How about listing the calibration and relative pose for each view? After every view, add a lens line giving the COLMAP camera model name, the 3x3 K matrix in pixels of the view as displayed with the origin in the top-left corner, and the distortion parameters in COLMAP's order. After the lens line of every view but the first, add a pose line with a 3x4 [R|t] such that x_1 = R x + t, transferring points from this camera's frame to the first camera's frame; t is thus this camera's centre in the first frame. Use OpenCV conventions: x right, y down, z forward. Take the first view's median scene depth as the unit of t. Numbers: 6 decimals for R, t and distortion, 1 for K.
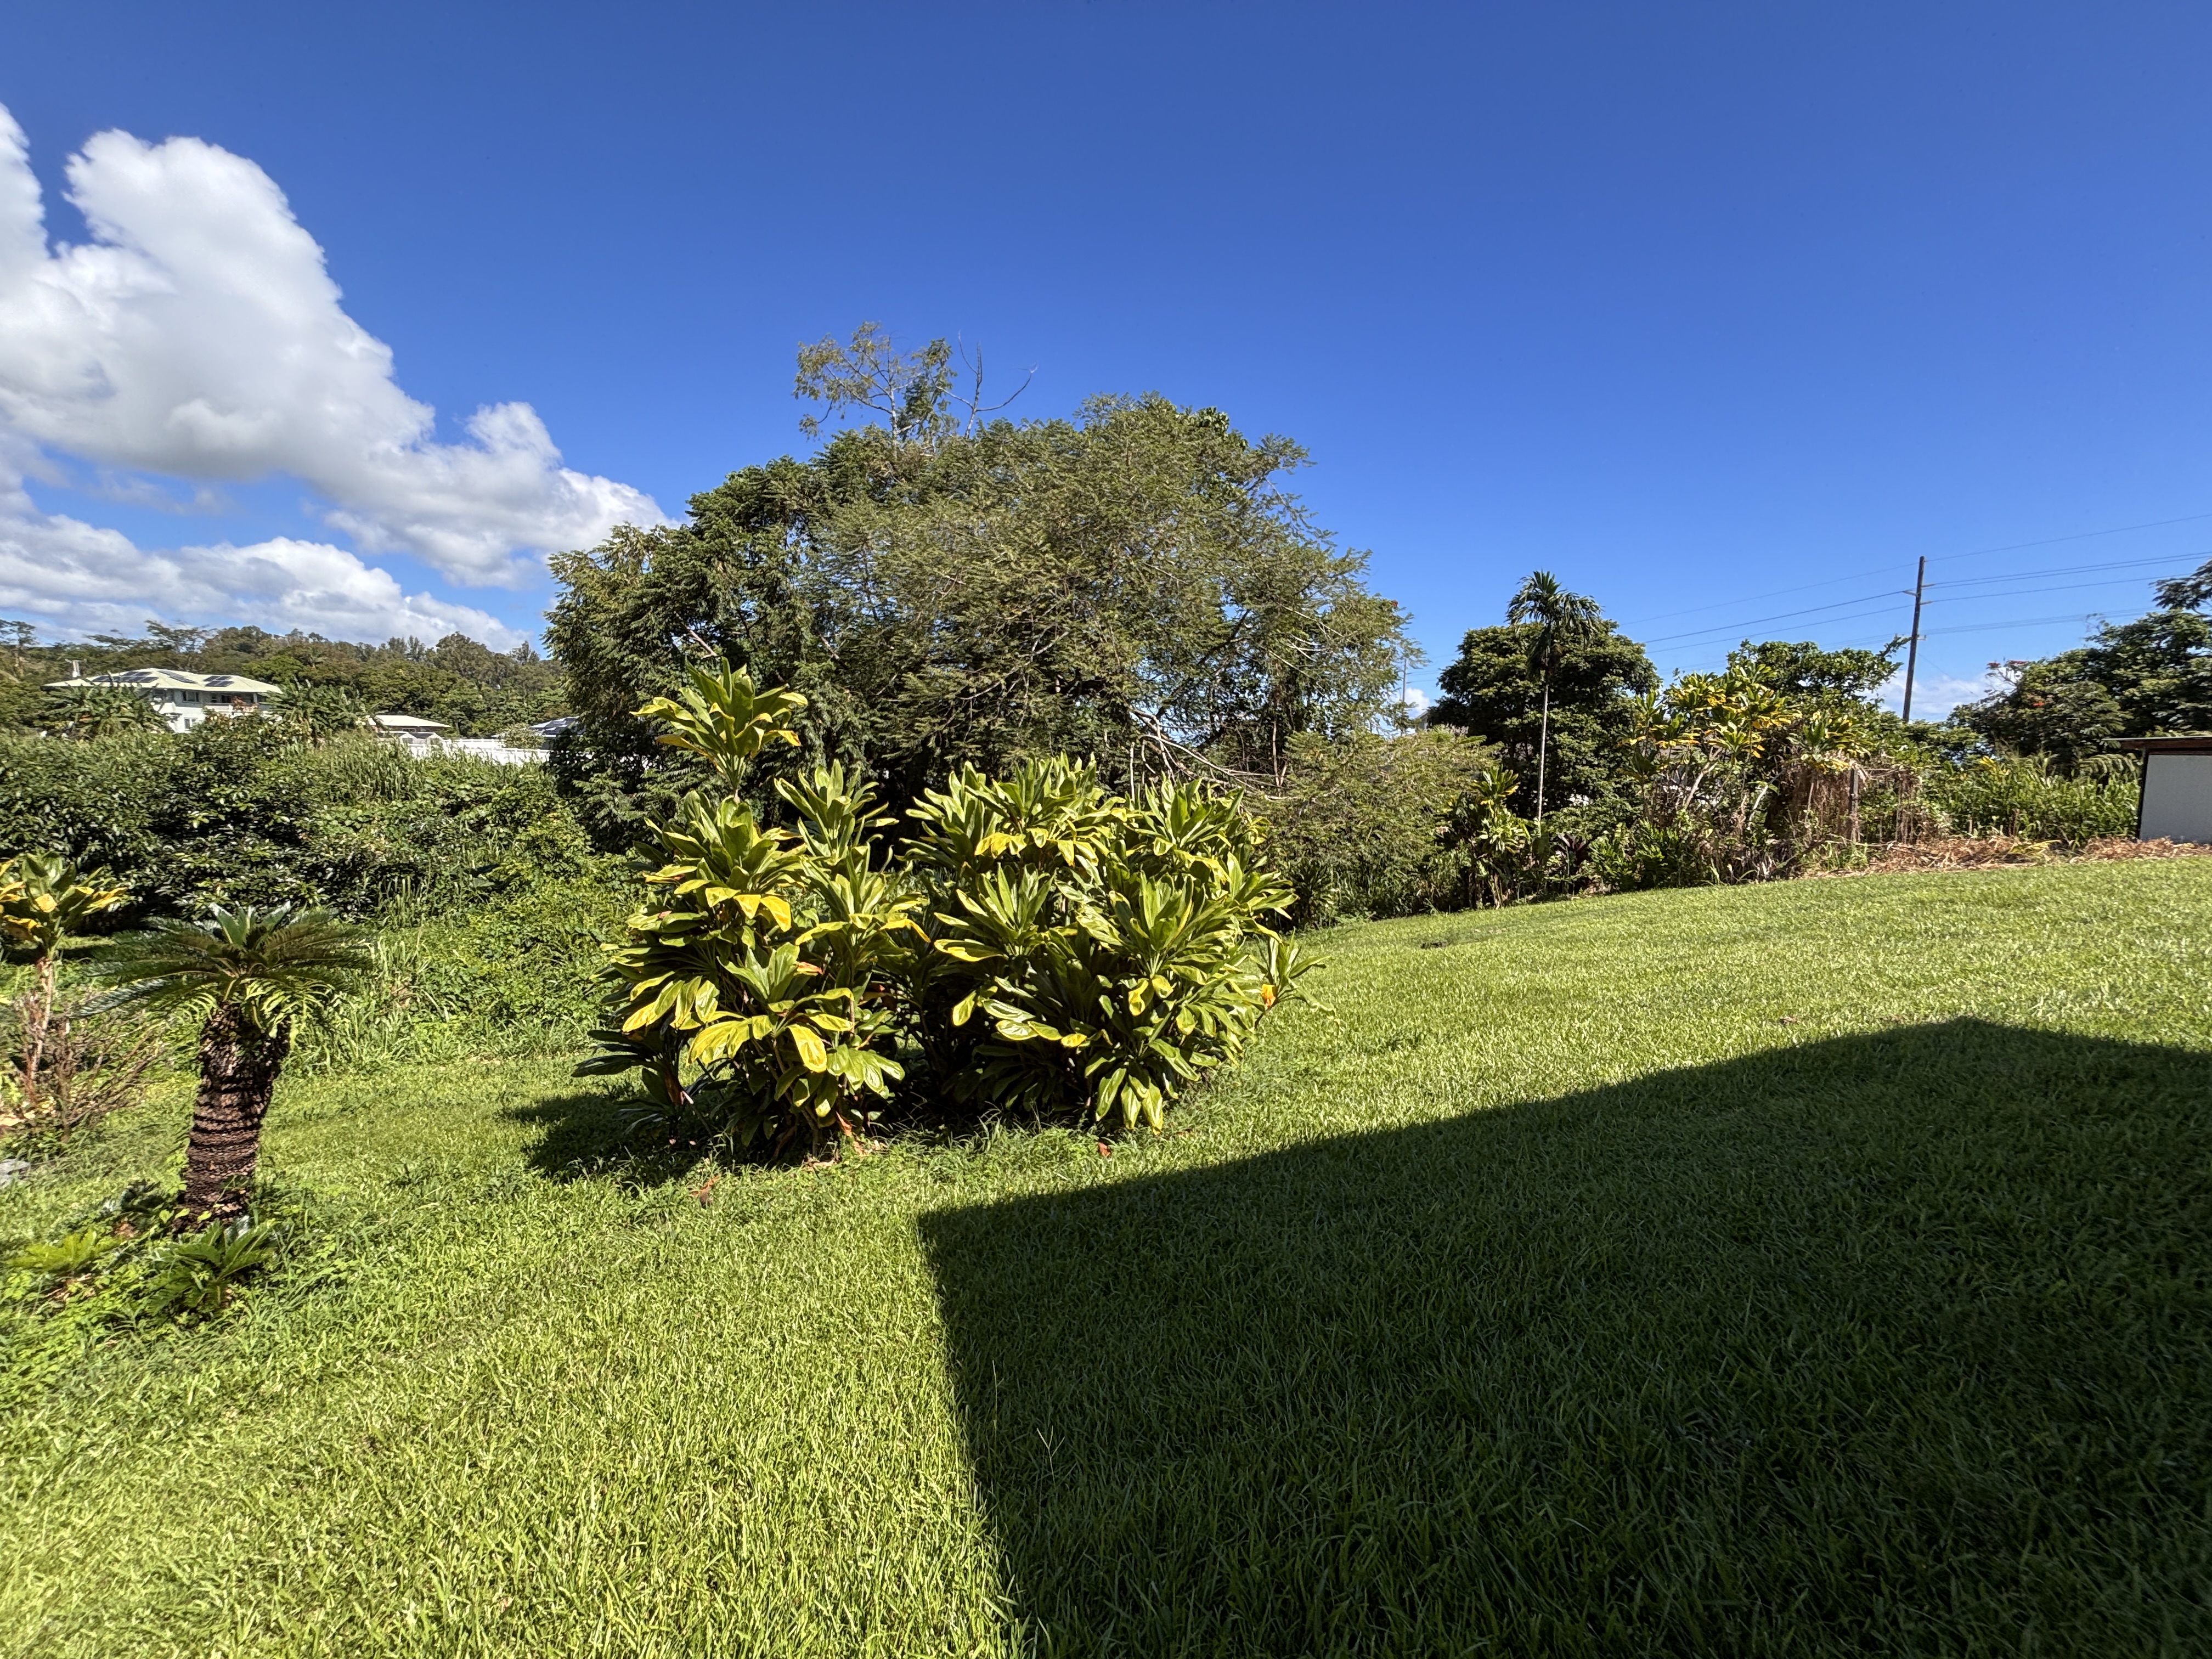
lens RADIAL K [[896.9, 0, 1103.7], [0, 896.9, 825.5], [0, 0, 1]] dist [0.003010, -0.001684]
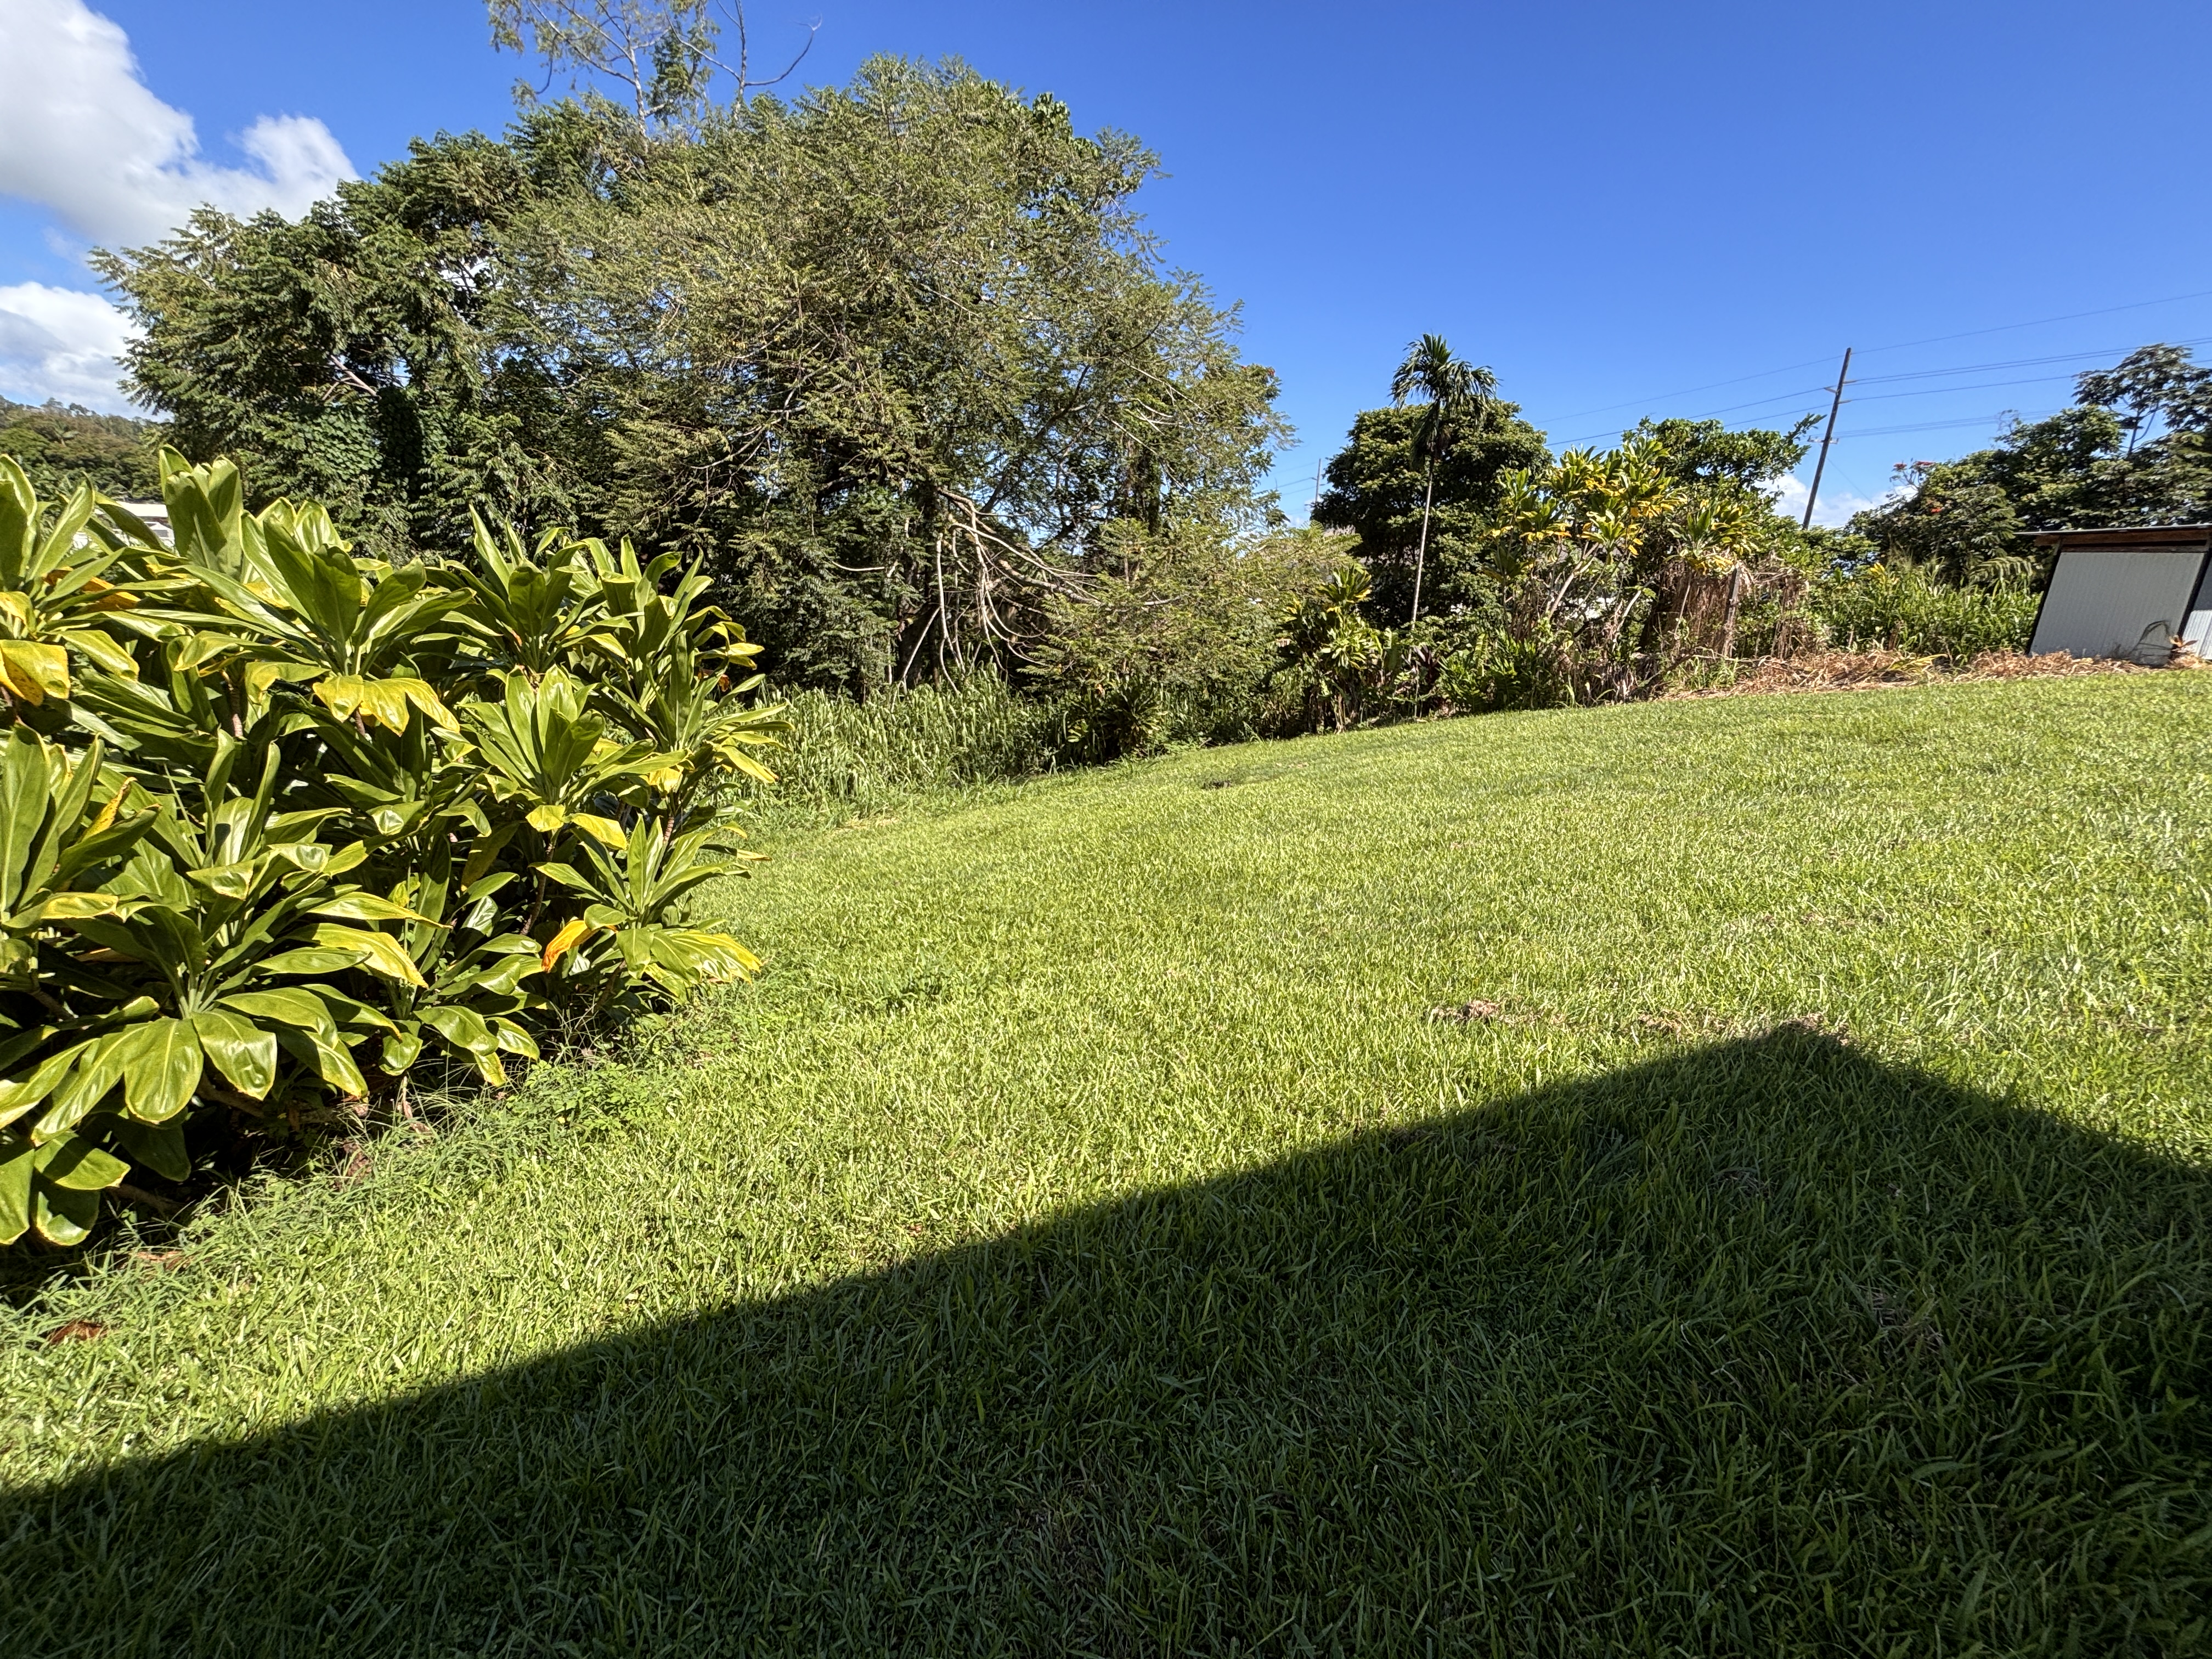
lens RADIAL K [[896.9, 0, 1104.8], [0, 896.9, 828.4], [0, 0, 1]] dist [0.003010, -0.001684]
pose [[0.996115, -0.014835, 0.086809, 0.123161], [-0.003318, 0.978689, 0.205320, 0.003612], [-0.088004, -0.204810, 0.974837, 0.131779]]
